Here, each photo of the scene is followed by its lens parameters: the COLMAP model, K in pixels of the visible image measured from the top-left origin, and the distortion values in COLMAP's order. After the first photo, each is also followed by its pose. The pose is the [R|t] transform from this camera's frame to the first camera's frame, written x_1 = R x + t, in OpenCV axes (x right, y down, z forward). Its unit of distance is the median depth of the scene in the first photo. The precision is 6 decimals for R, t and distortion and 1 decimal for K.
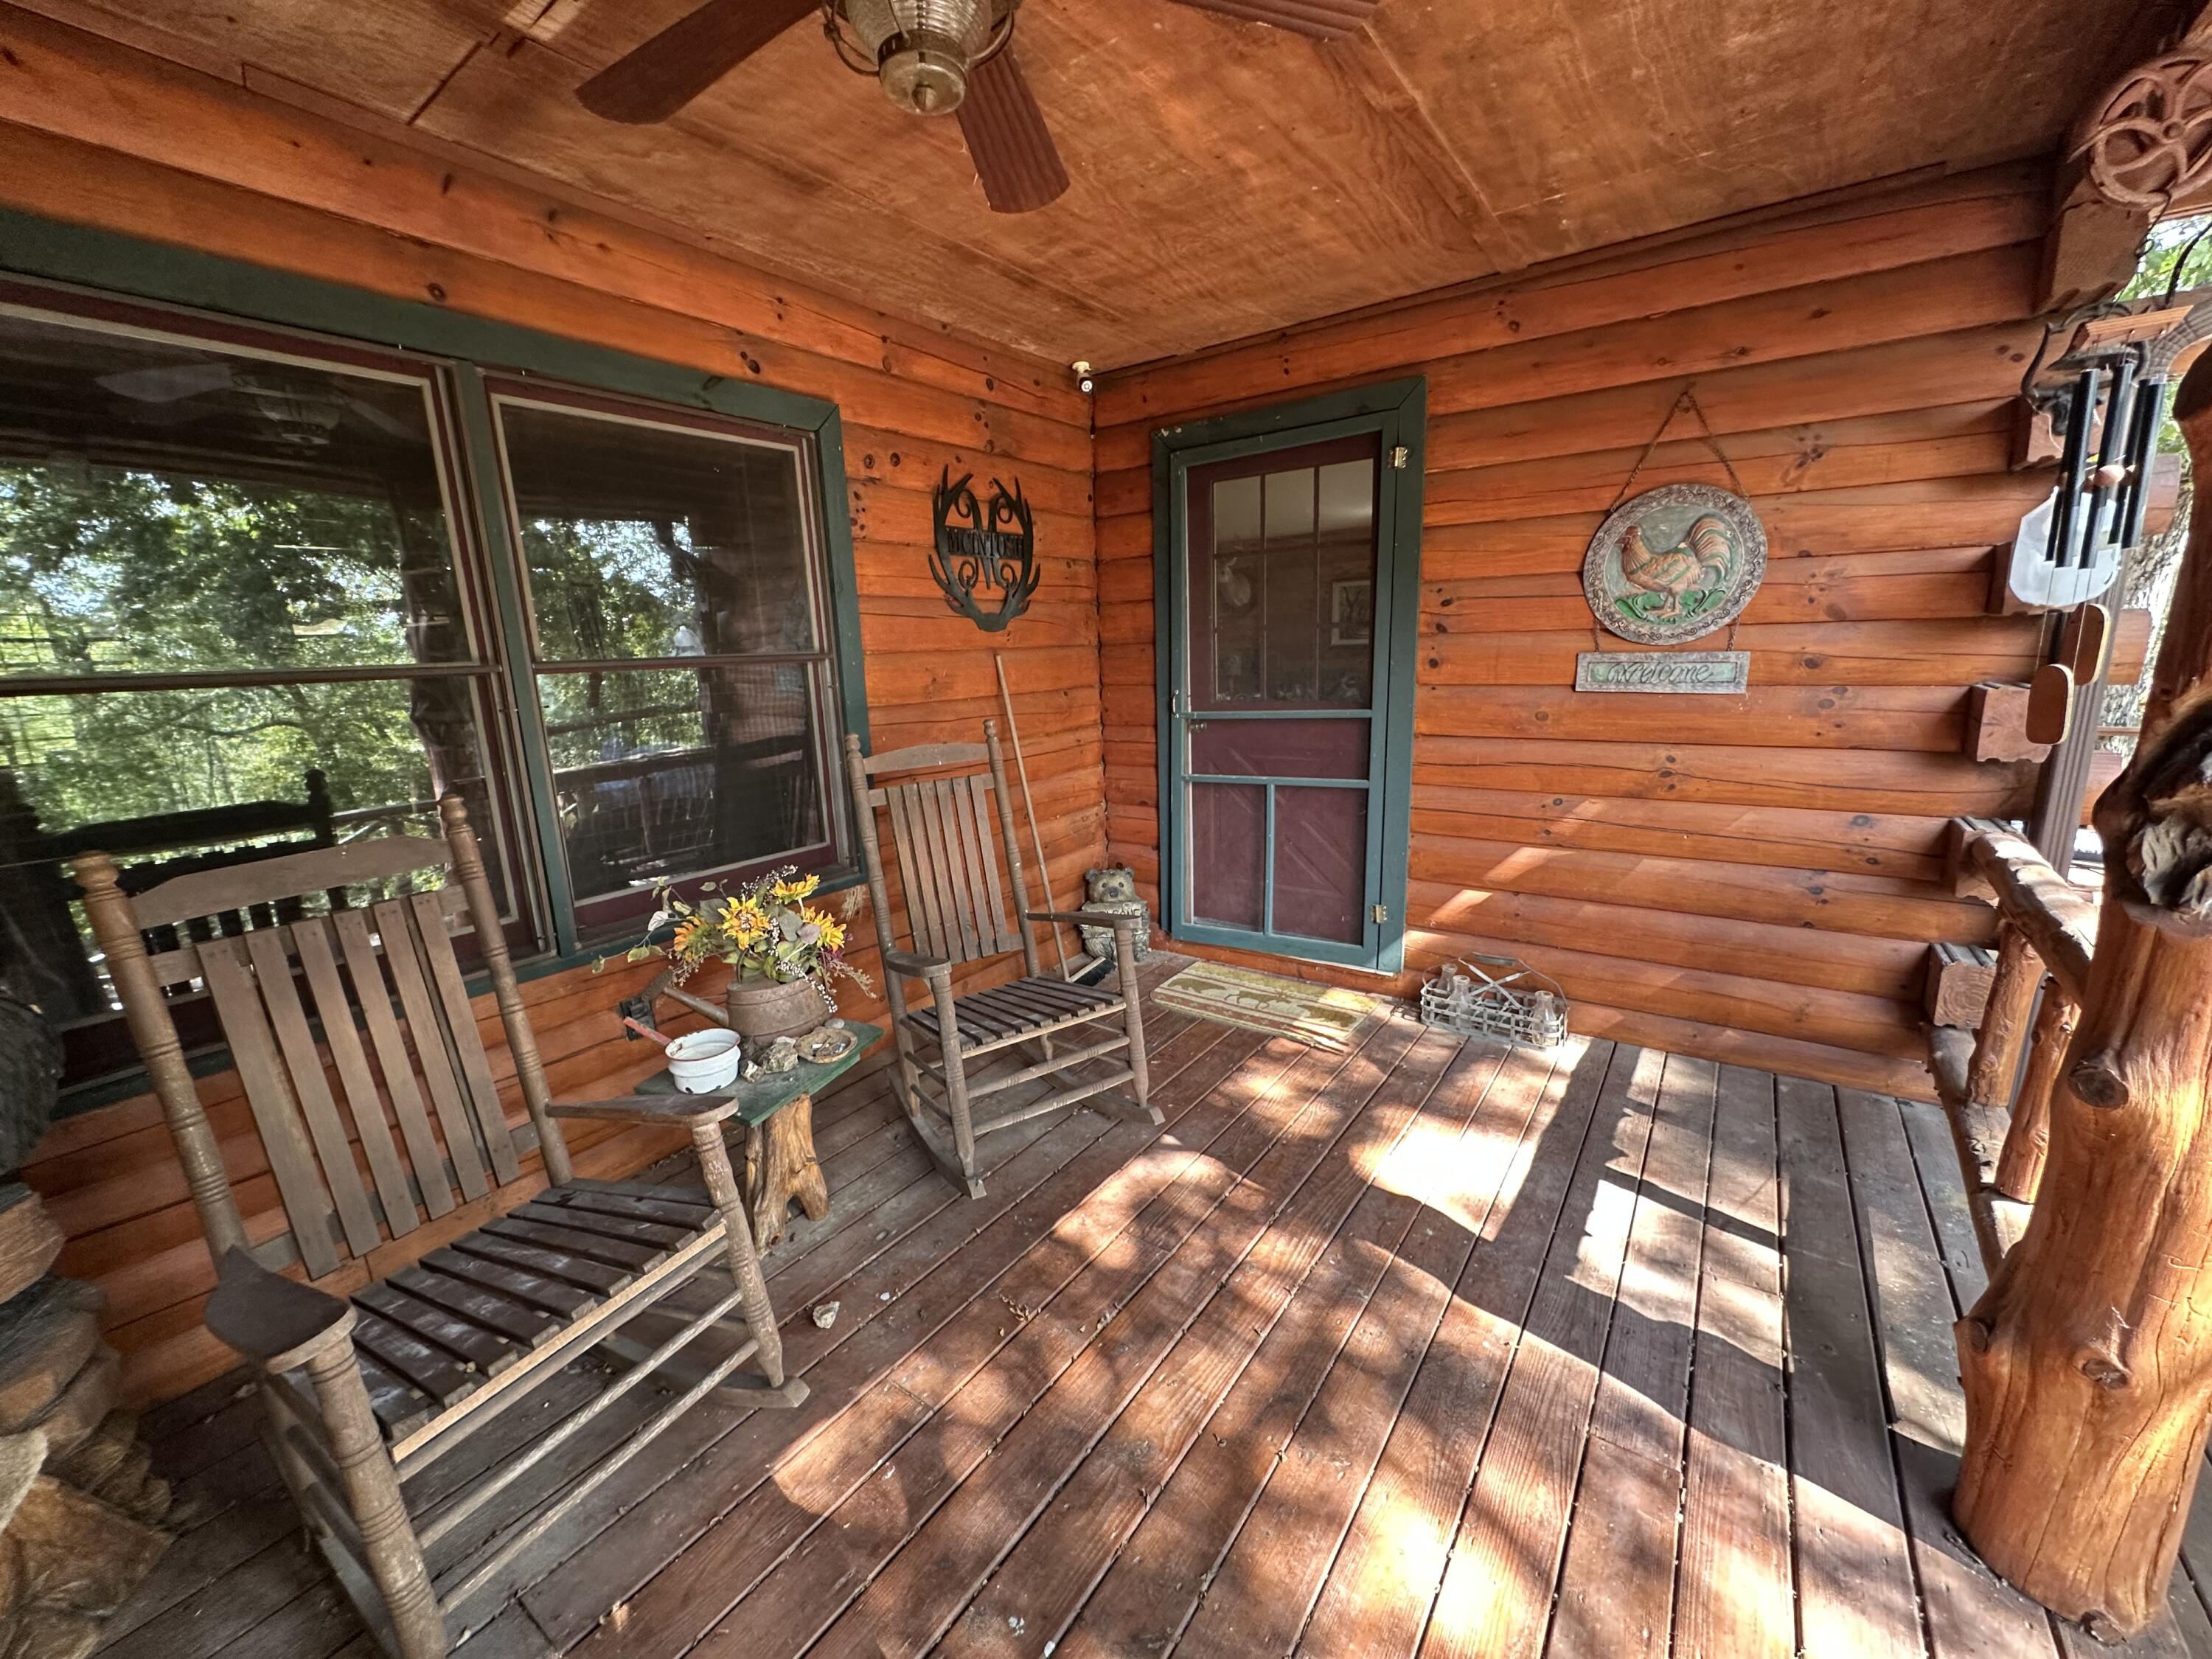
lens RADIAL K [[886.1, 0, 1111.0], [0, 886.1, 841.7], [0, 0, 1]] dist [-0.000844, 0.000110]
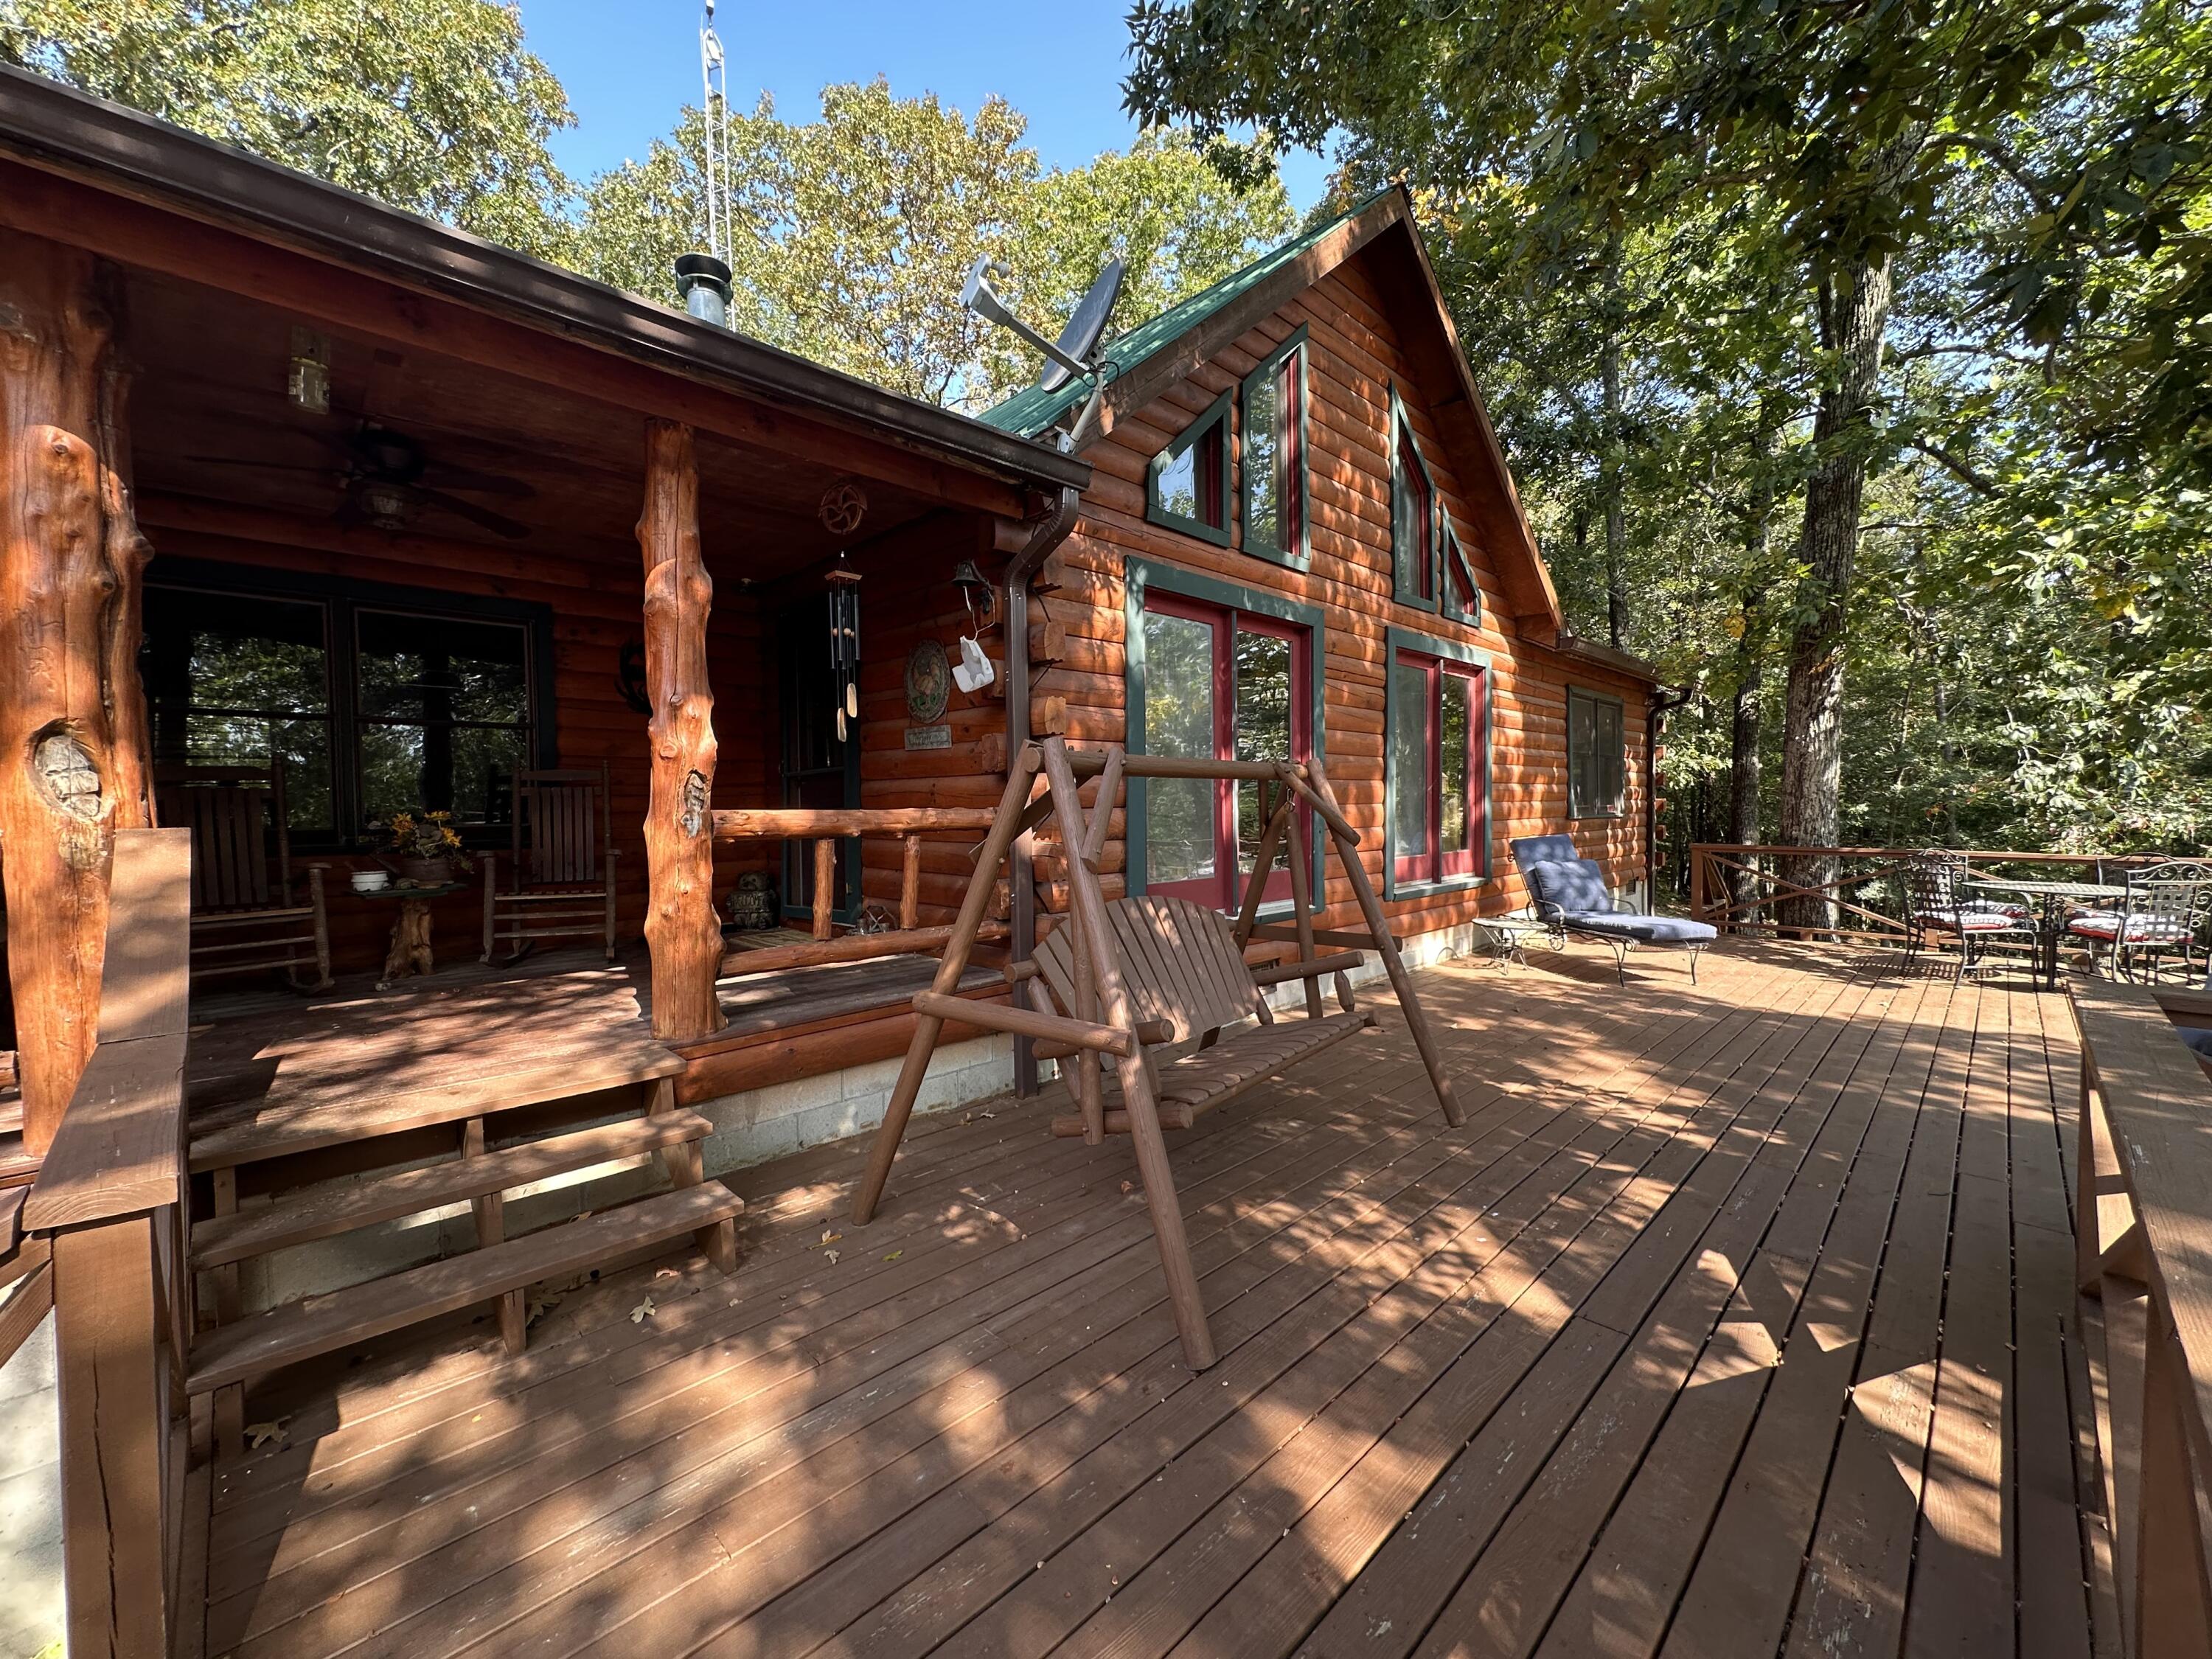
lens RADIAL K [[886.1, 0, 1102.1], [0, 886.1, 827.4], [0, 0, 1]] dist [-0.000844, 0.000110]
pose [[0.983270, 0.029671, -0.179721, 1.446443], [-0.063434, 0.980660, -0.185154, 0.330273], [0.170751, 0.193457, 0.966136, -0.714549]]
